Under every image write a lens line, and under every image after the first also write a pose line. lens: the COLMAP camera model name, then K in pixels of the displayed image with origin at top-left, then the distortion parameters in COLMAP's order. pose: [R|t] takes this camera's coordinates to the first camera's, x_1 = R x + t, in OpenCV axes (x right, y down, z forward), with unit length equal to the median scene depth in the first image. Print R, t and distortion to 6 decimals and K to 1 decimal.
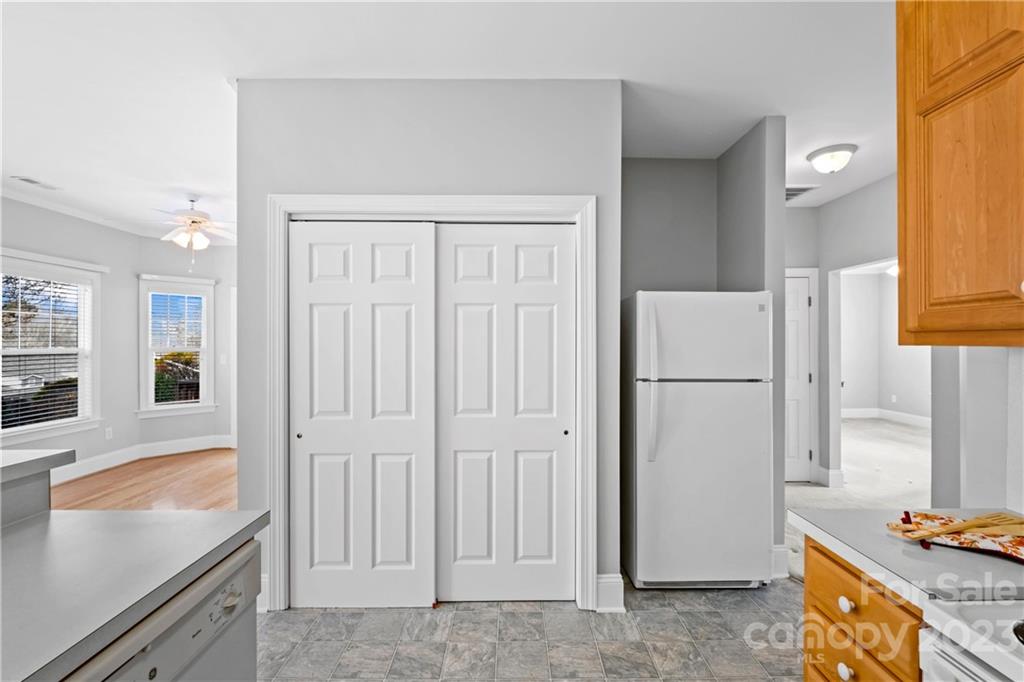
lens RADIAL K [[442.1, 0, 514.7], [0, 442.1, 344.2], [0, 0, 1]] dist [-0.001330, -0.001038]
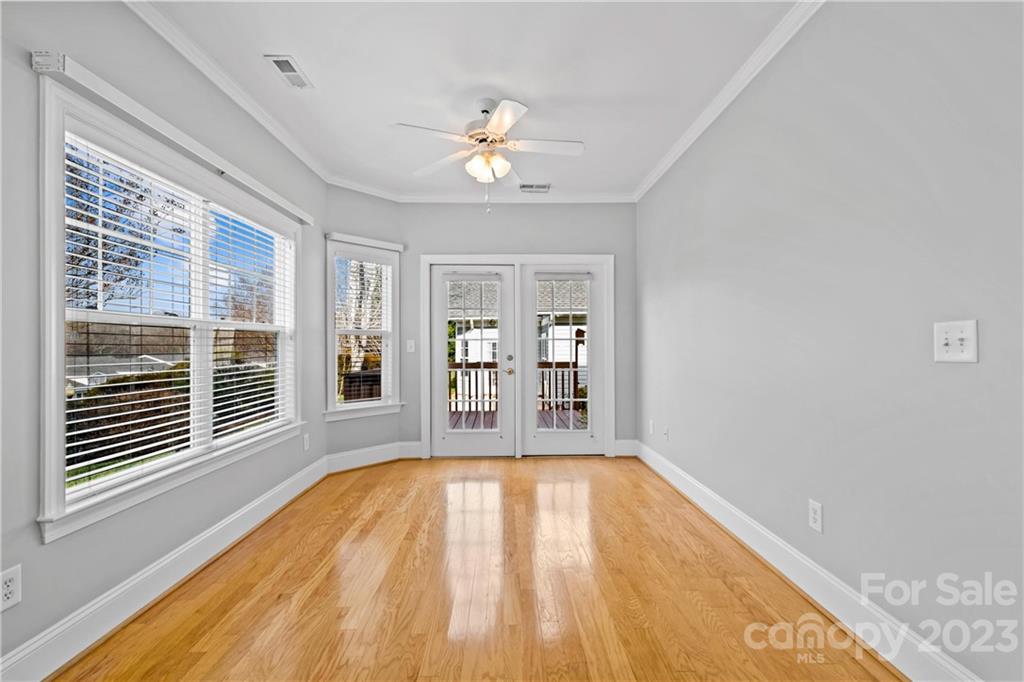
lens RADIAL K [[442.7, 0, 515.4], [0, 442.7, 341.6], [0, 0, 1]] dist [0.002165, 0.000219]
pose [[0.999872, -0.003177, 0.015658, -0.528157], [0.003307, 0.999960, -0.008260, 0.036906], [-0.015631, 0.008311, 0.999843, 0.224280]]
